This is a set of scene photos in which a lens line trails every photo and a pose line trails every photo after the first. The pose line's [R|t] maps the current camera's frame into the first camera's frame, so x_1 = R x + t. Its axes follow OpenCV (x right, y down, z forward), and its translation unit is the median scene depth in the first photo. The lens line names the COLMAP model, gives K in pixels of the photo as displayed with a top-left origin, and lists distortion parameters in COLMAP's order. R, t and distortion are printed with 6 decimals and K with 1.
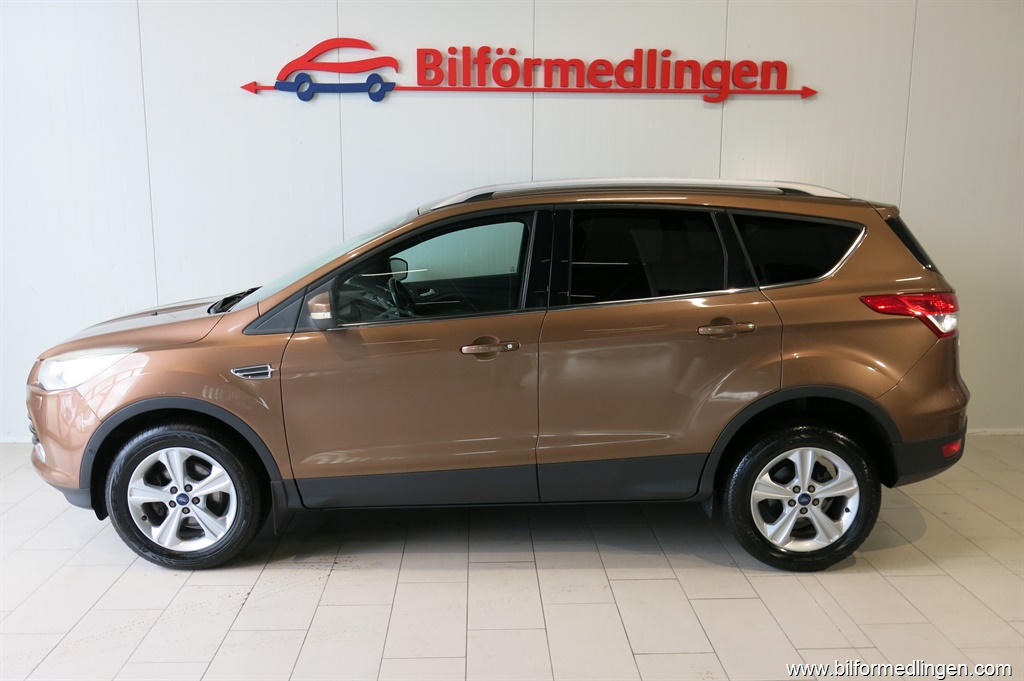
lens RADIAL K [[836.1, 0, 512.3], [0, 836.1, 346.0], [0, 0, 1]] dist [-0.011142, -0.001965]
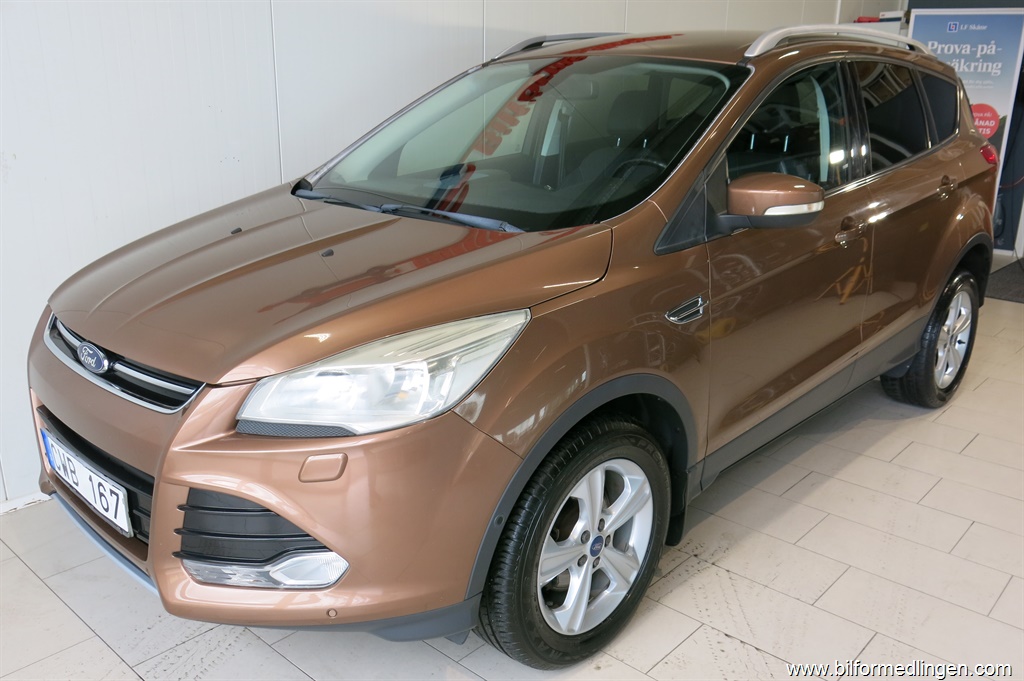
lens RADIAL K [[836.1, 0, 512.3], [0, 836.1, 346.0], [0, 0, 1]] dist [-0.011142, -0.001965]
pose [[0.698338, -0.202092, 0.686646, -0.811561], [0.118056, 0.978696, 0.167982, -0.063583], [-0.705965, -0.036245, 0.707318, 0.620492]]
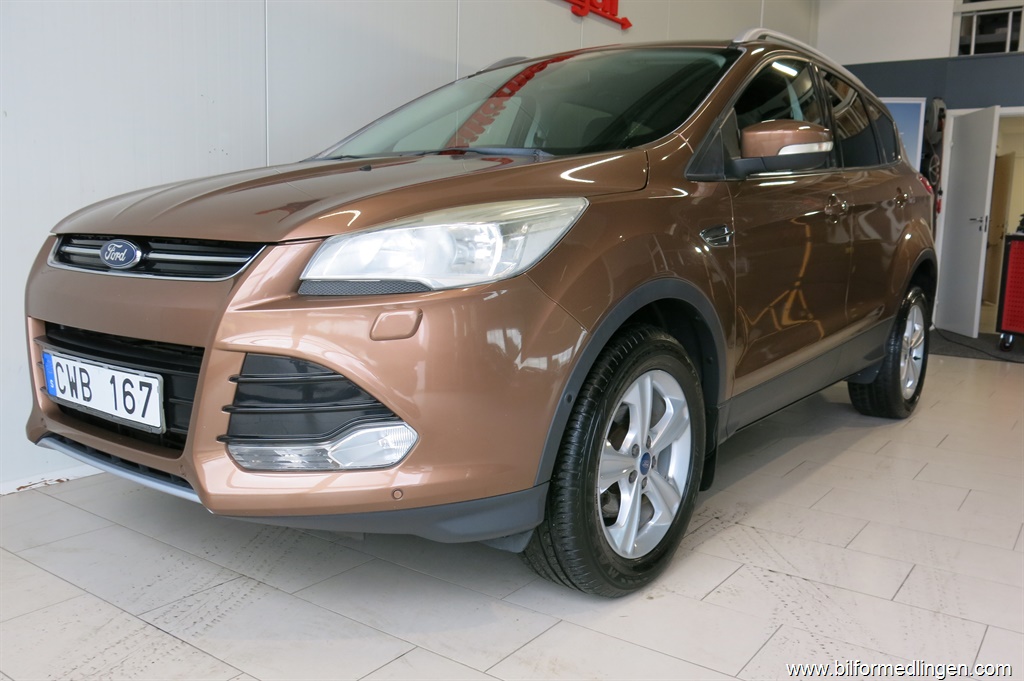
lens RADIAL K [[836.1, 0, 512.3], [0, 836.1, 346.0], [0, 0, 1]] dist [-0.011142, -0.001965]
pose [[0.615145, -0.095691, 0.782585, -0.888408], [0.121941, 0.992210, 0.025473, 0.076564], [-0.778927, 0.079760, 0.622022, 0.700557]]
